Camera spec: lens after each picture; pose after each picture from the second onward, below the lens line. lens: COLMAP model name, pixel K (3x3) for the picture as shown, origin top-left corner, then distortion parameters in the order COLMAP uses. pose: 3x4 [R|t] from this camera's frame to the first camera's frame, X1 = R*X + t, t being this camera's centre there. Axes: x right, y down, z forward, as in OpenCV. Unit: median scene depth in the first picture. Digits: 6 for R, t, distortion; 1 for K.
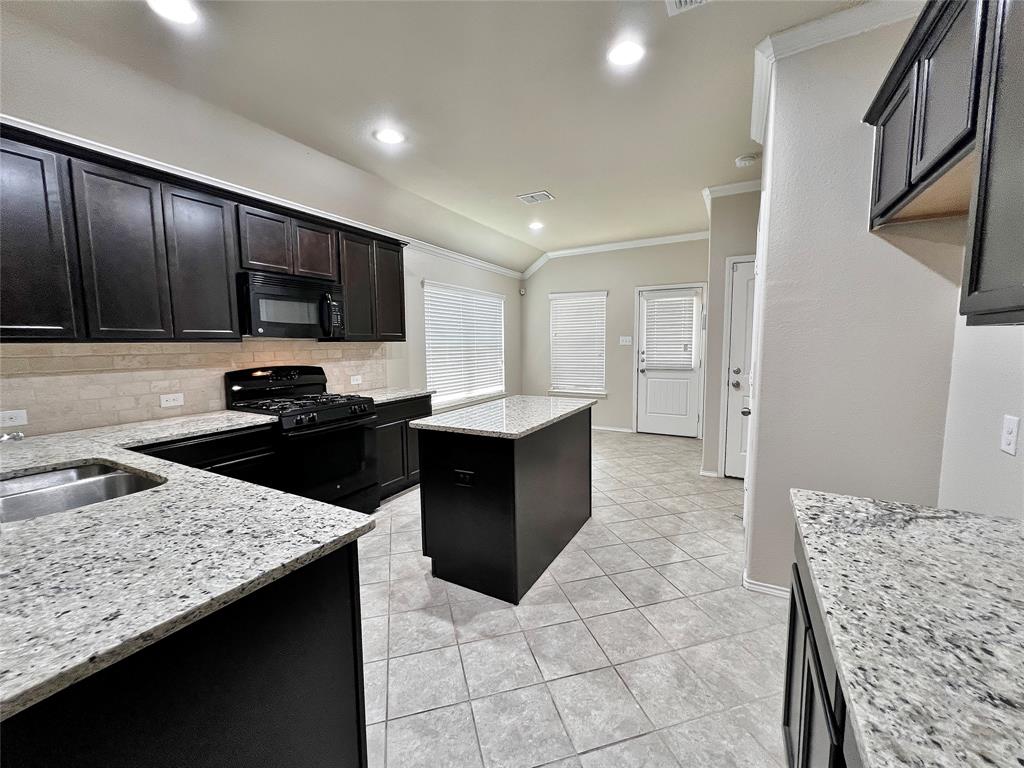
lens RADIAL K [[415.6, 0, 512.0], [0, 415.6, 384.0], [0, 0, 1]] dist [-0.001228, -0.000068]
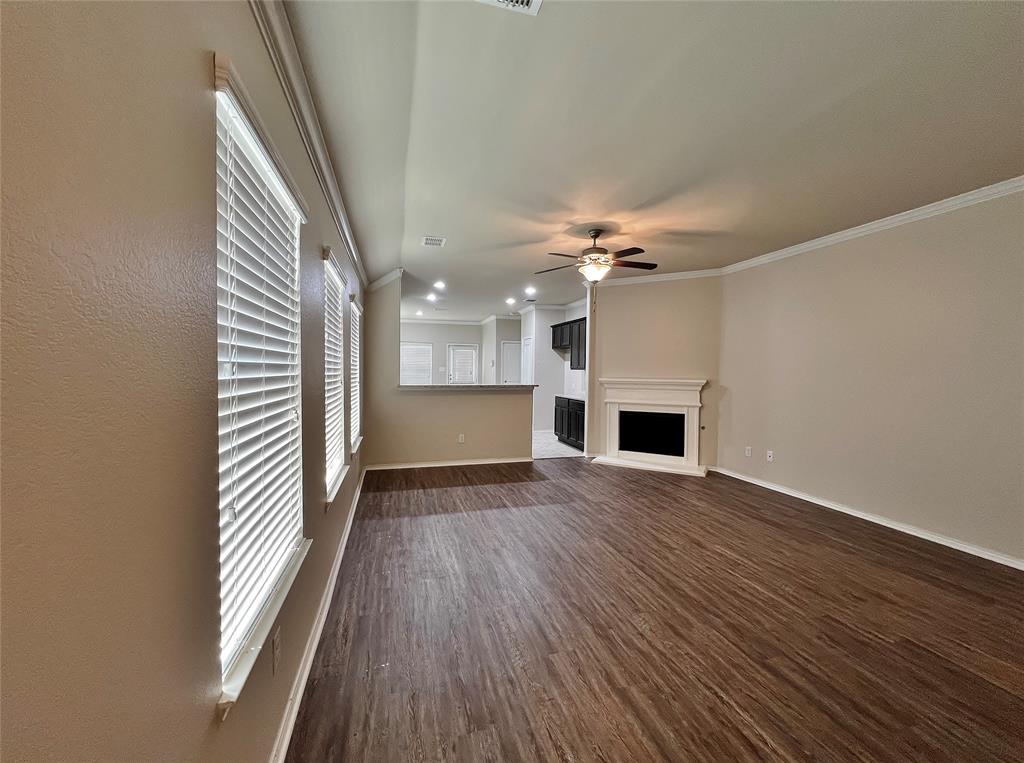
lens RADIAL K [[415.6, 0, 512.0], [0, 415.6, 381.5], [0, 0, 1]] dist [-0.001228, -0.000068]
pose [[0.707190, -0.004049, 0.707011, -1.377401], [0.054910, 0.997278, -0.049213, 0.107129], [-0.704888, 0.073625, 0.705488, -0.974884]]
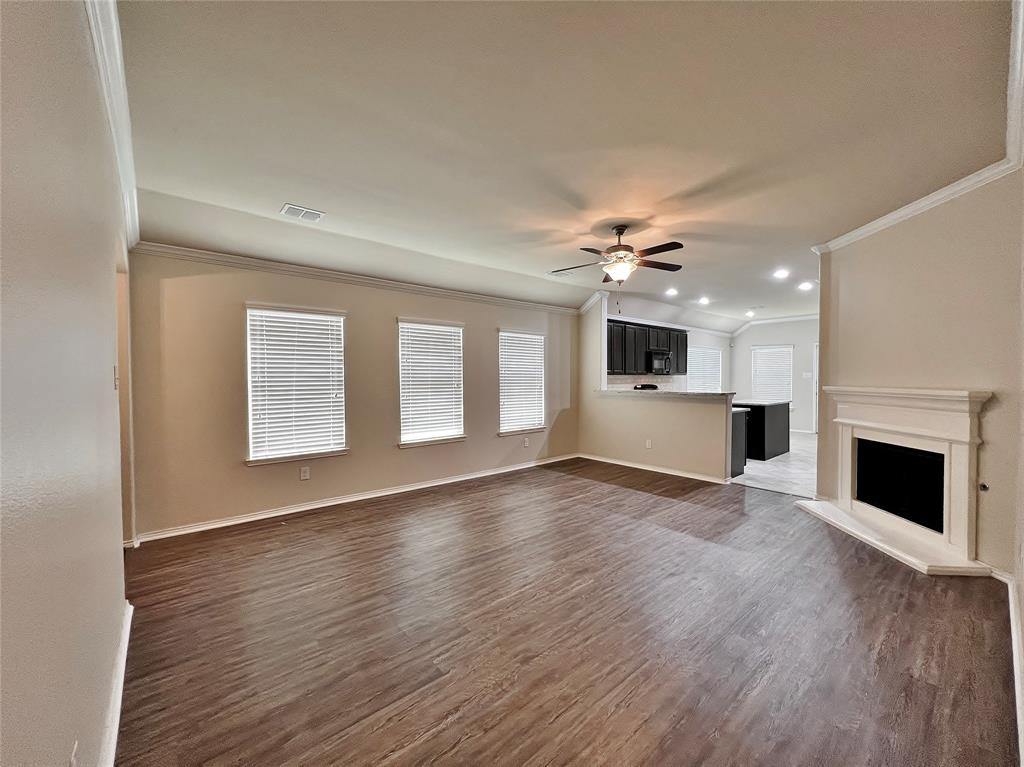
lens RADIAL K [[415.6, 0, 512.0], [0, 415.6, 383.5], [0, 0, 1]] dist [-0.001228, -0.000068]
pose [[0.936861, 0.012214, -0.349487, -0.366261], [-0.039833, 0.996613, -0.071950, 0.138900], [0.347425, 0.081328, 0.934174, -1.397047]]
